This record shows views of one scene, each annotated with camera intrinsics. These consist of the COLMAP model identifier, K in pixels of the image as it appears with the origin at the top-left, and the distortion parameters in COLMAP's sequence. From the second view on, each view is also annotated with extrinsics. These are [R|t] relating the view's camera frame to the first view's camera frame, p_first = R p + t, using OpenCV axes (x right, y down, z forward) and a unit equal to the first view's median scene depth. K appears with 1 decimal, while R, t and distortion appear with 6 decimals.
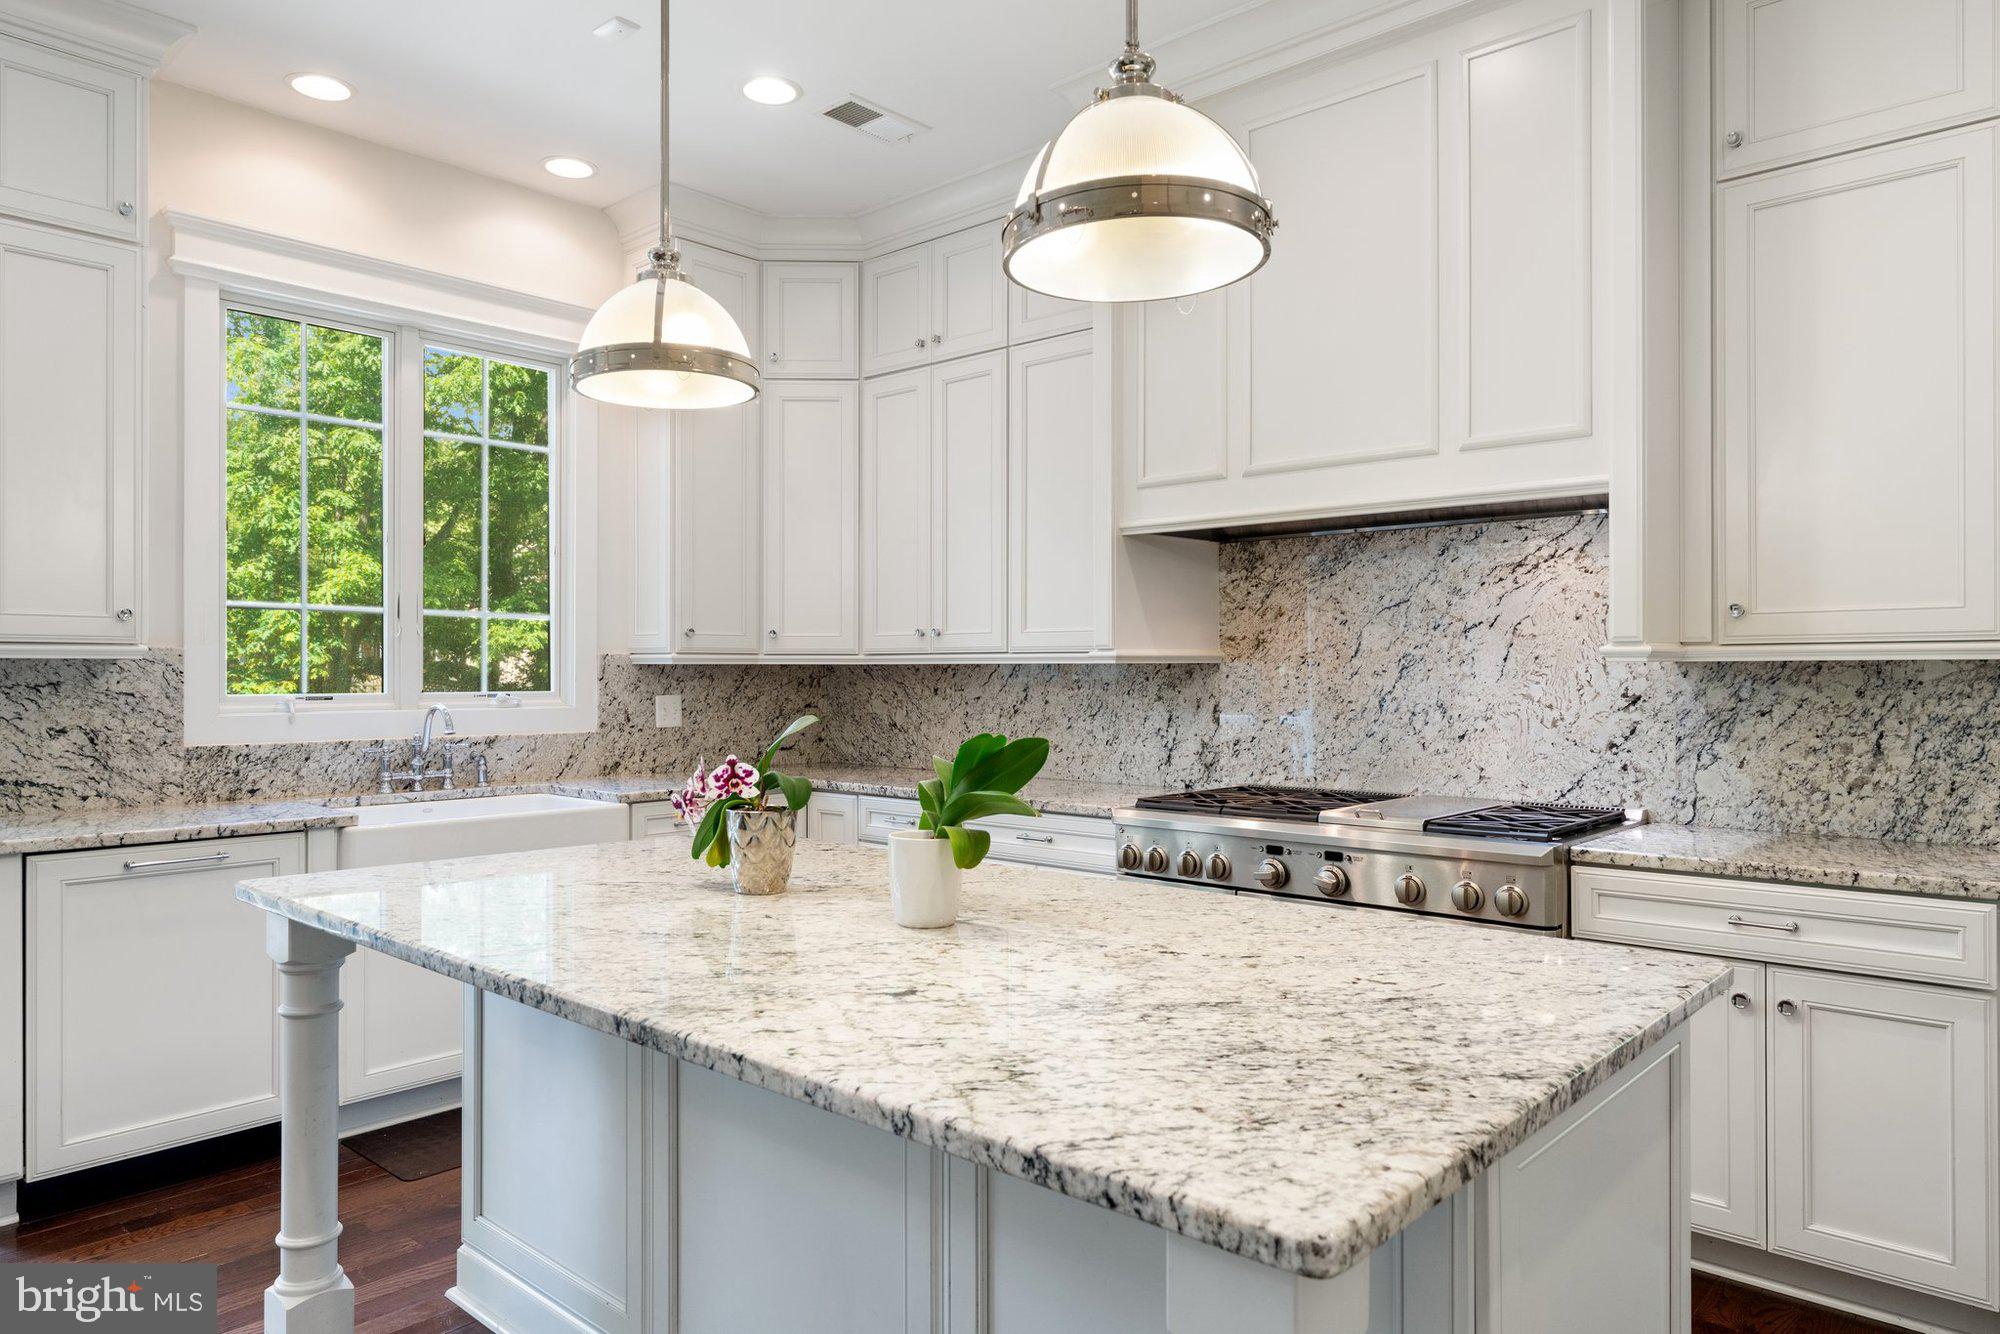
lens RADIAL K [[1267.4, 0, 1001.2], [0, 1267.4, 673.9], [0, 0, 1]] dist [0.000101, -0.000029]
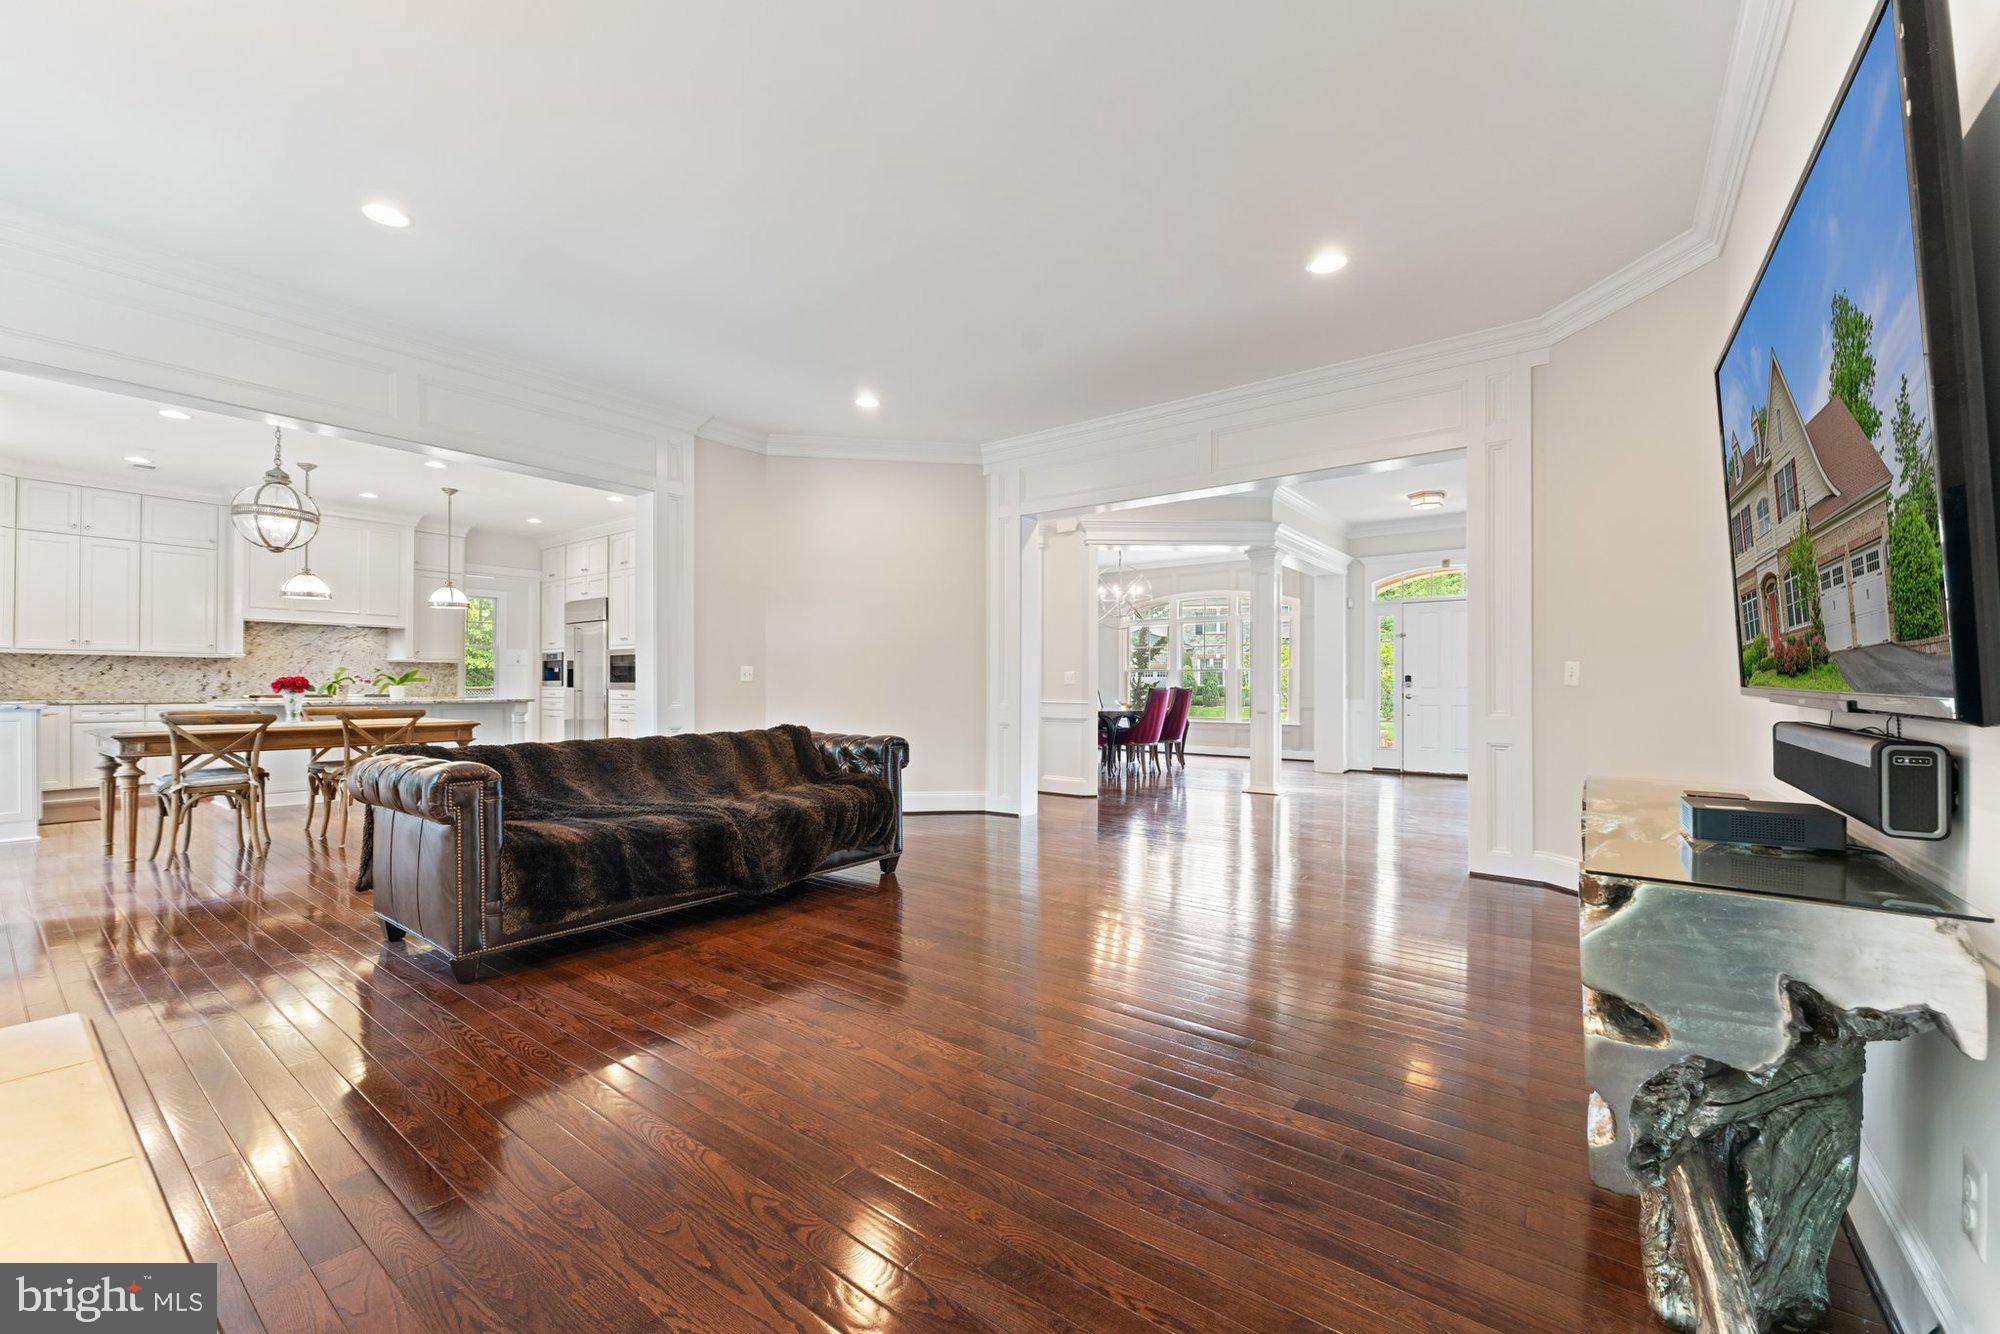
lens RADIAL K [[787.0, 0, 1000.6], [0, 787.0, 673.6], [0, 0, 1]] dist [0.000684, 0.000025]
pose [[-0.091431, 0.010954, 0.995751, -2.624664], [-0.007949, 0.999900, -0.011730, 0.050507], [-0.995780, -0.008987, -0.091335, -1.007906]]
